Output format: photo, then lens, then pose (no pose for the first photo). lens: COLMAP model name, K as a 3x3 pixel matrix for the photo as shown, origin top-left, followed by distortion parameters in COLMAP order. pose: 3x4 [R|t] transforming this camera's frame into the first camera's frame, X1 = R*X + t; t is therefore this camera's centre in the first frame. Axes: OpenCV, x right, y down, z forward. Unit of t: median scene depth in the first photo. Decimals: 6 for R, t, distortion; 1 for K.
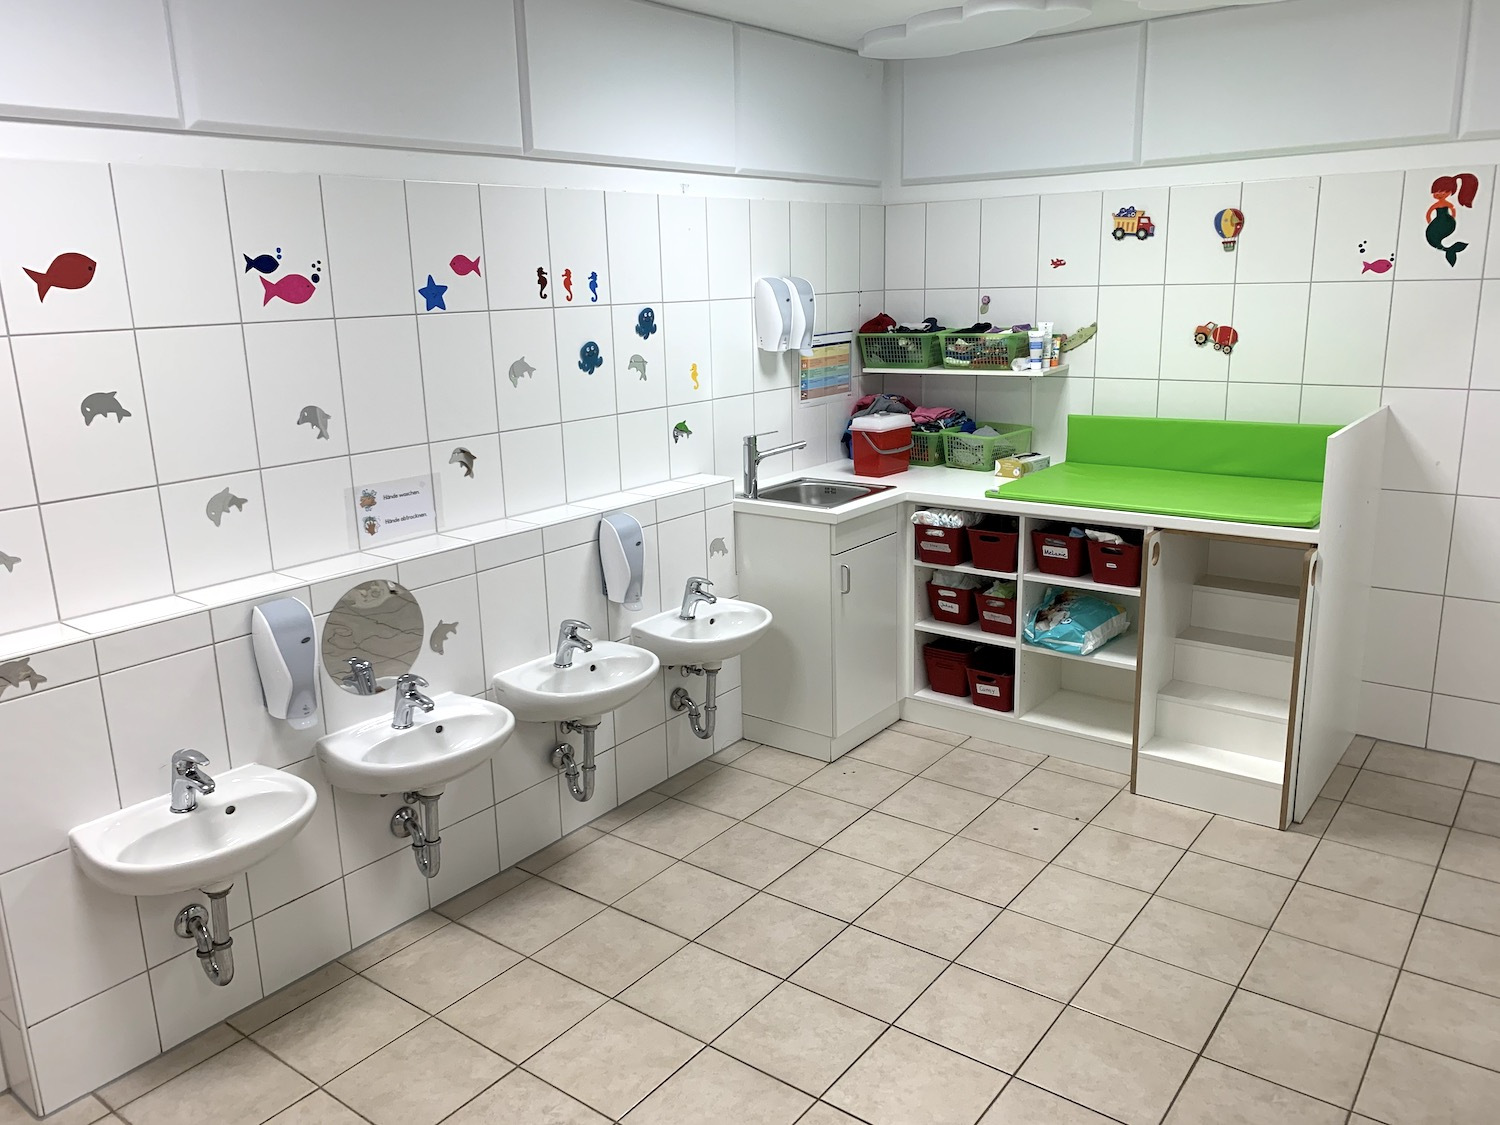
lens RADIAL K [[1149.5, 0, 746.1], [0, 1149.5, 564.4], [0, 0, 1]] dist [0.000615, 0.001178]
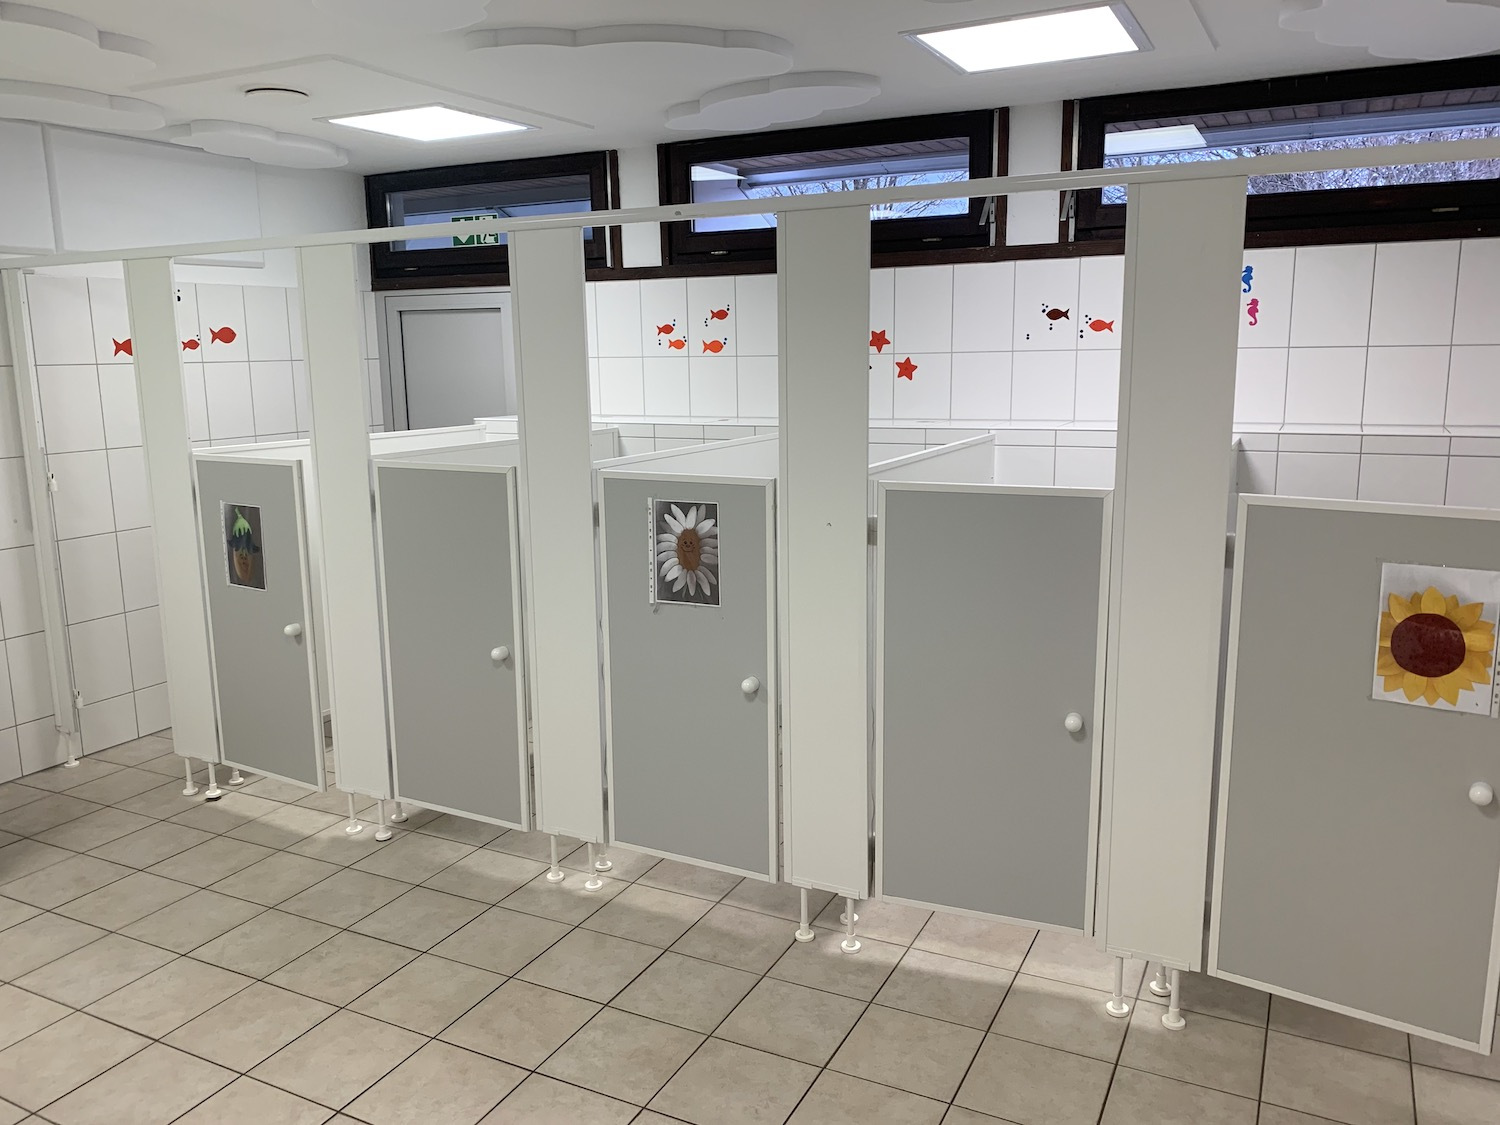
lens RADIAL K [[1149.5, 0, 746.3], [0, 1149.5, 558.1], [0, 0, 1]] dist [0.000615, 0.001178]
pose [[-0.185953, -0.155032, 0.970251, -0.826880], [0.246307, 0.948589, 0.198777, -0.123728], [-0.951186, 0.275943, -0.138207, 0.532666]]
